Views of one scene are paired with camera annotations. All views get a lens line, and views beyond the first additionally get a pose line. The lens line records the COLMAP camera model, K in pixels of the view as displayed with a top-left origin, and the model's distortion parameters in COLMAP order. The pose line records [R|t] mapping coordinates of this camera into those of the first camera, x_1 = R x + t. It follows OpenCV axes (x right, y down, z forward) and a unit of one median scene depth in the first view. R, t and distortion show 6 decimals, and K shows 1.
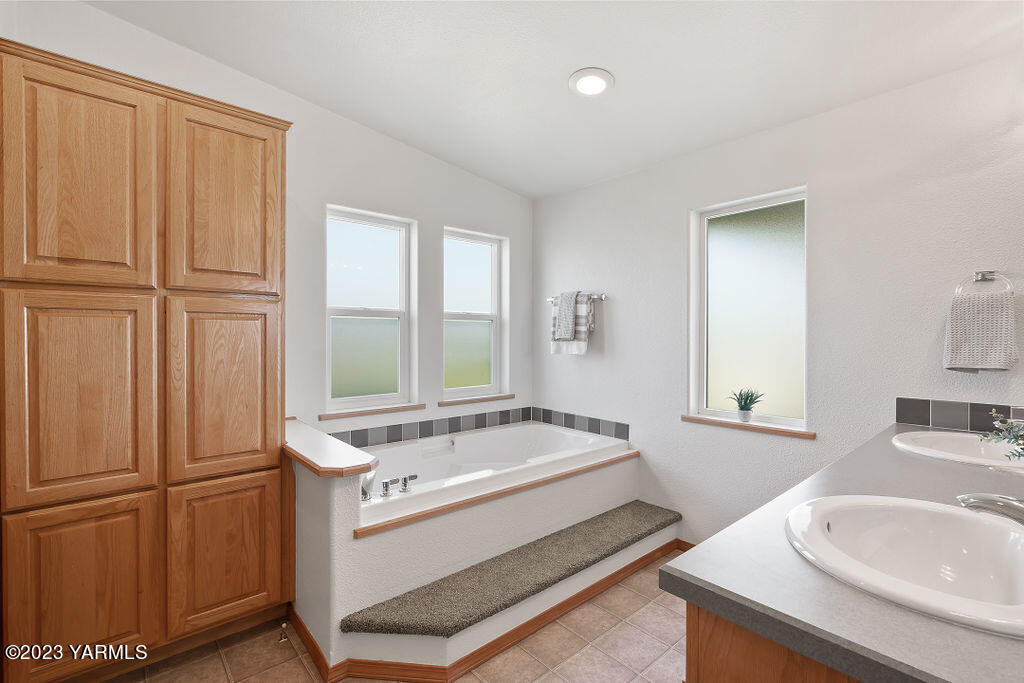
lens RADIAL K [[463.0, 0, 513.8], [0, 463.0, 340.3], [0, 0, 1]] dist [0.002181, -0.000260]
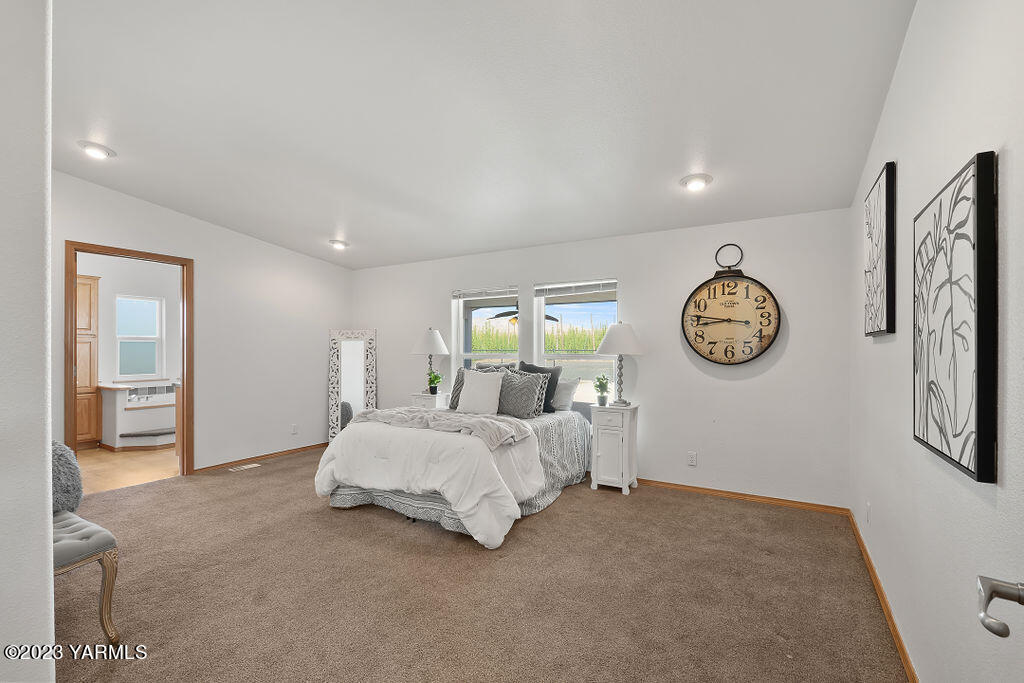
lens RADIAL K [[463.0, 0, 506.1], [0, 463.0, 348.4], [0, 0, 1]] dist [0.002181, -0.000260]
pose [[0.955688, 0.002173, 0.294372, 0.724372], [-0.002312, 0.999997, 0.000126, -0.011896], [-0.294371, -0.000801, 0.955691, -1.674203]]
